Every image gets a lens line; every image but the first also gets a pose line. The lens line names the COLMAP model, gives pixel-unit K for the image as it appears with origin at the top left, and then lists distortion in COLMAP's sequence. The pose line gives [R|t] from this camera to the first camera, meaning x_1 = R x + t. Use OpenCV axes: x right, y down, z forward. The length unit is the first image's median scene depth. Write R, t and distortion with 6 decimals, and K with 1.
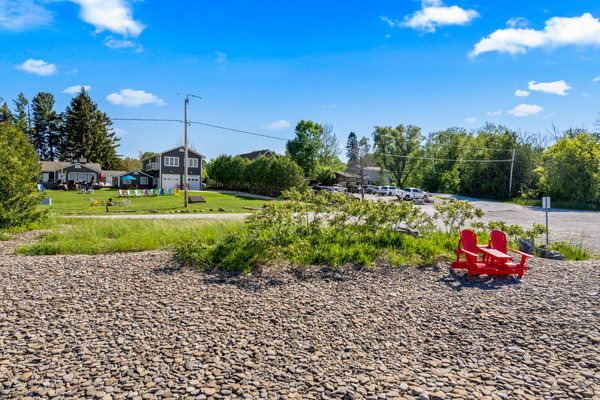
lens RADIAL K [[387.9, 0, 300.0], [0, 387.9, 200.0], [0, 0, 1]] dist [-0.034931, 0.003767]
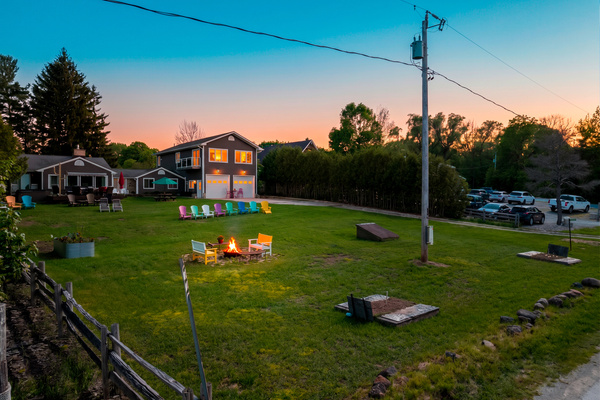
lens RADIAL K [[396.8, 0, 297.4], [0, 396.8, 190.6], [0, 0, 1]] dist [-0.033883, 0.006599]
pose [[0.995177, -0.002178, 0.098073, -0.238979], [0.002860, 0.999973, -0.006812, -0.030652], [-0.098056, 0.007060, 0.995156, 0.278038]]
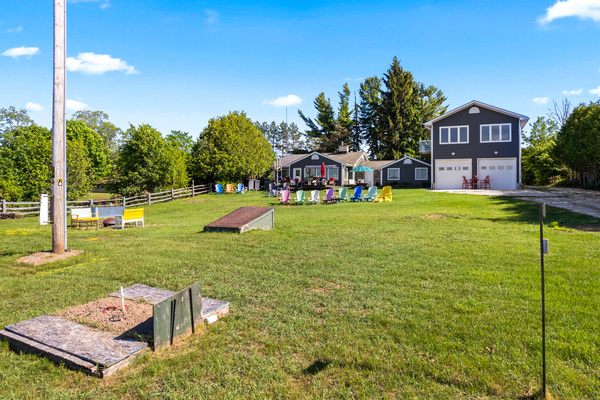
lens RADIAL K [[396.8, 0, 297.4], [0, 396.8, 190.6], [0, 0, 1]] dist [-0.033883, 0.006599]
pose [[0.504436, -0.007813, -0.863413, 0.020030], [-0.011290, 0.999814, -0.015643, -0.012218], [0.863375, 0.017639, 0.504254, 0.496057]]
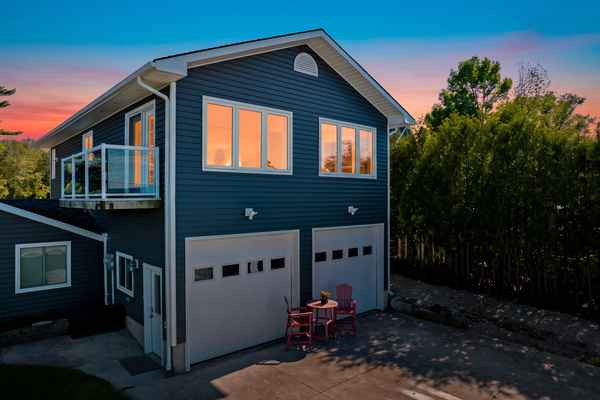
lens RADIAL K [[396.8, 0, 297.4], [0, 396.8, 190.6], [0, 0, 1]] dist [-0.033883, 0.006599]
pose [[0.995215, 0.001416, 0.097694, -0.298374], [-0.000161, 0.999917, -0.012846, -0.072387], [-0.097705, 0.012769, 0.995134, 0.779439]]
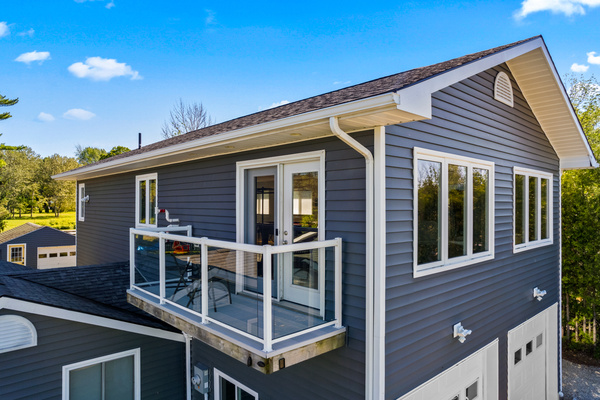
lens RADIAL K [[395.7, 0, 300.0], [0, 395.7, 200.0], [0, 0, 1]] dist [-0.026793, 0.001839]
pose [[0.992994, 0.006311, 0.117995, -0.340756], [-0.005765, 0.999971, -0.004970, -0.091971], [-0.118023, 0.004254, 0.993002, 0.832160]]
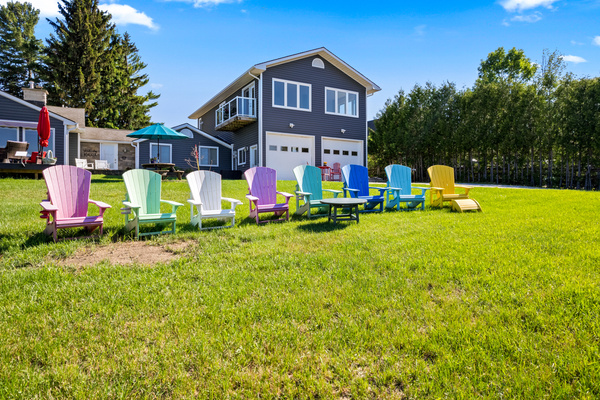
lens RADIAL K [[387.9, 0, 300.0], [0, 387.9, 200.0], [0, 0, 1]] dist [-0.034931, 0.003767]
pose [[0.993830, 0.001415, -0.110906, -0.261694], [-0.000533, 0.999968, 0.007986, -0.012164], [0.110914, -0.007878, 0.993799, 0.609534]]
